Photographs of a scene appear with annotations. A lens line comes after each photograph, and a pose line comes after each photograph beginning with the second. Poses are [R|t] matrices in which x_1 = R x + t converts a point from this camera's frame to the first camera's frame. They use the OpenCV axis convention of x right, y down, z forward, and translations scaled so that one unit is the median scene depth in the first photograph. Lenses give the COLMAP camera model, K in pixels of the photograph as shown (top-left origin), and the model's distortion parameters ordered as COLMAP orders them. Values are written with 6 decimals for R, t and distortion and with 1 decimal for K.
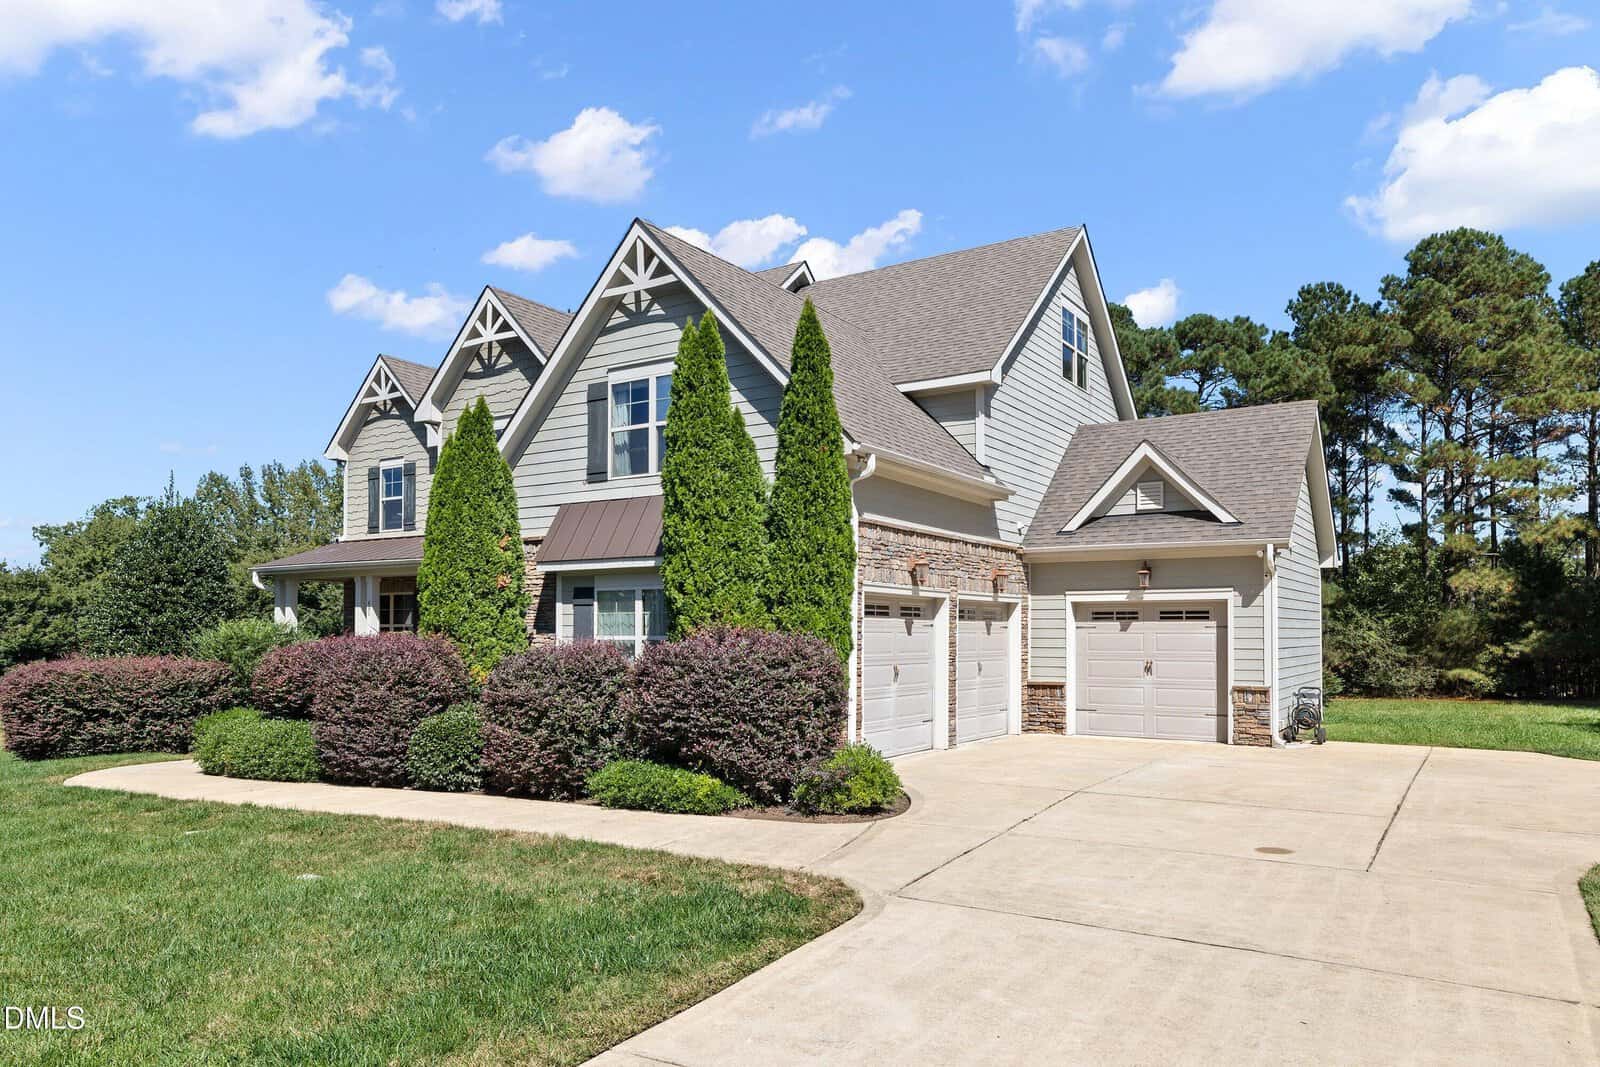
lens RADIAL K [[1106.8, 0, 800.4], [0, 1106.8, 632.4], [0, 0, 1]] dist [-0.003619, -0.001866]
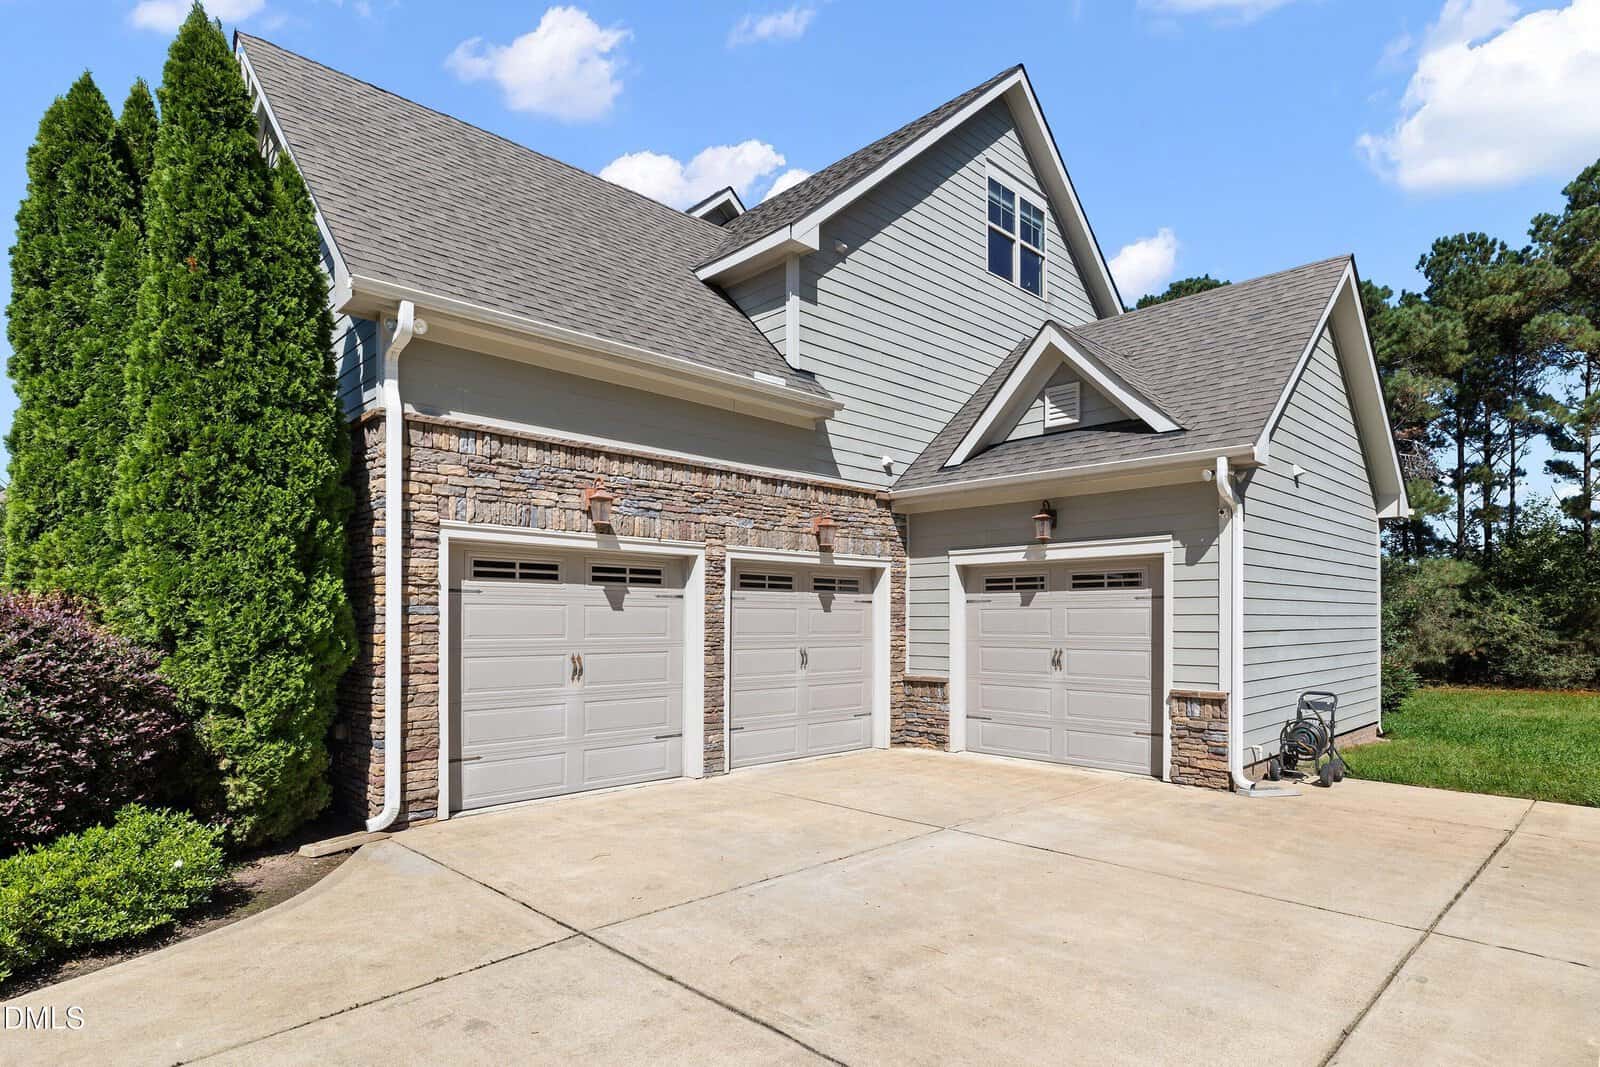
lens RADIAL K [[873.3, 0, 803.8], [0, 873.3, 631.5], [0, 0, 1]] dist [-0.002990, 0.000116]
pose [[0.973915, 0.001767, -0.226907, 0.276429], [0.001235, 0.999914, 0.013091, 0.007436], [0.226911, -0.013030, 0.973828, 0.430662]]
